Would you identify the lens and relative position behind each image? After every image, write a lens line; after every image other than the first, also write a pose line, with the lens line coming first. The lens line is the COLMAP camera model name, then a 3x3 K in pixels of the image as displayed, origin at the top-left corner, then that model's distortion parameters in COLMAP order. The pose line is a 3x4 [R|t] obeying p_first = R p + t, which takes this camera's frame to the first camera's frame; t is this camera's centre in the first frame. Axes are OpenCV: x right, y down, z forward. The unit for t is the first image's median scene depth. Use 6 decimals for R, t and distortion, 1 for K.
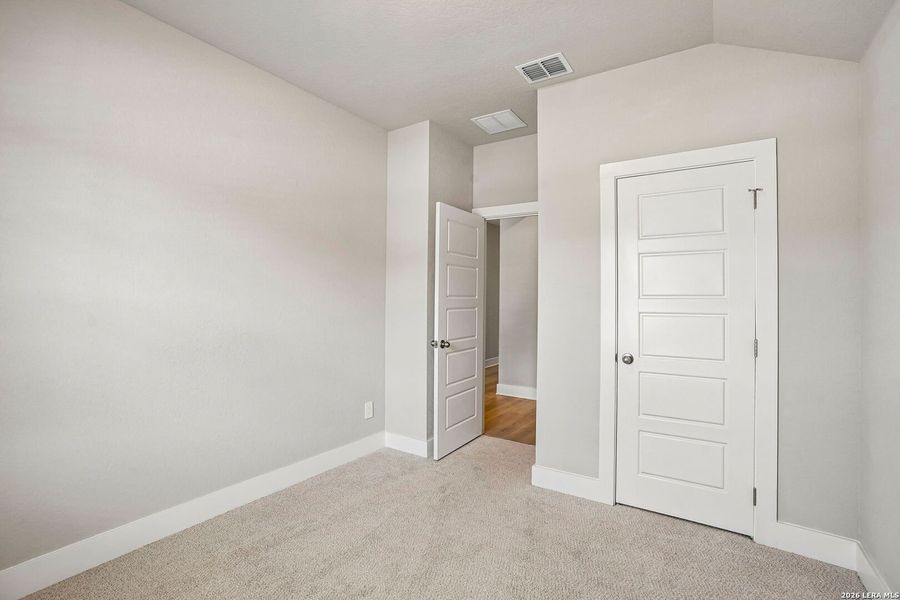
lens RADIAL K [[412.2, 0, 445.5], [0, 412.2, 296.7], [0, 0, 1]] dist [-0.058314, 0.018184]
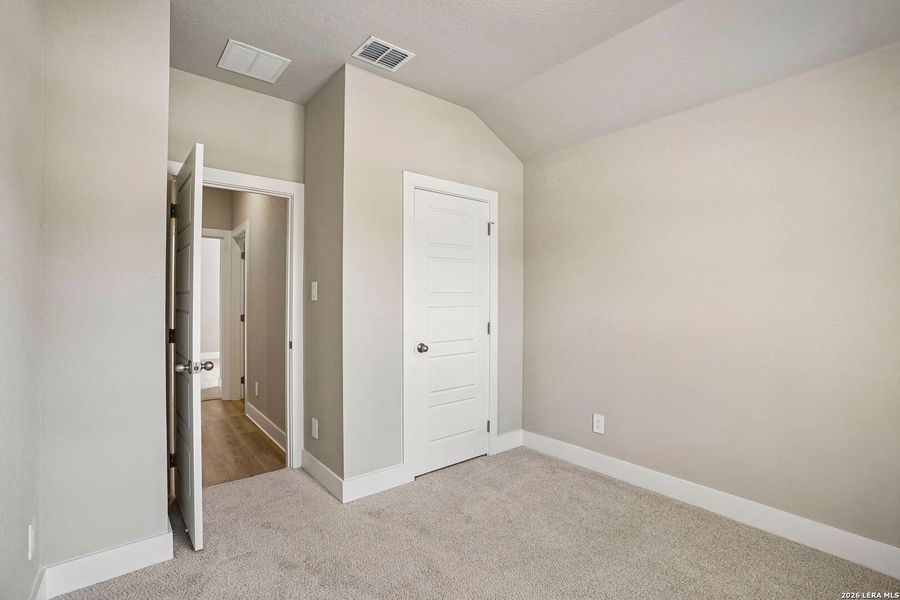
lens RADIAL K [[412.2, 0, 446.8], [0, 412.2, 297.8], [0, 0, 1]] dist [-0.058314, 0.018184]
pose [[0.307916, -0.005253, 0.951399, -0.671462], [0.000478, 0.999985, 0.005367, 0.007390], [-0.951414, -0.001198, 0.307914, 0.607153]]
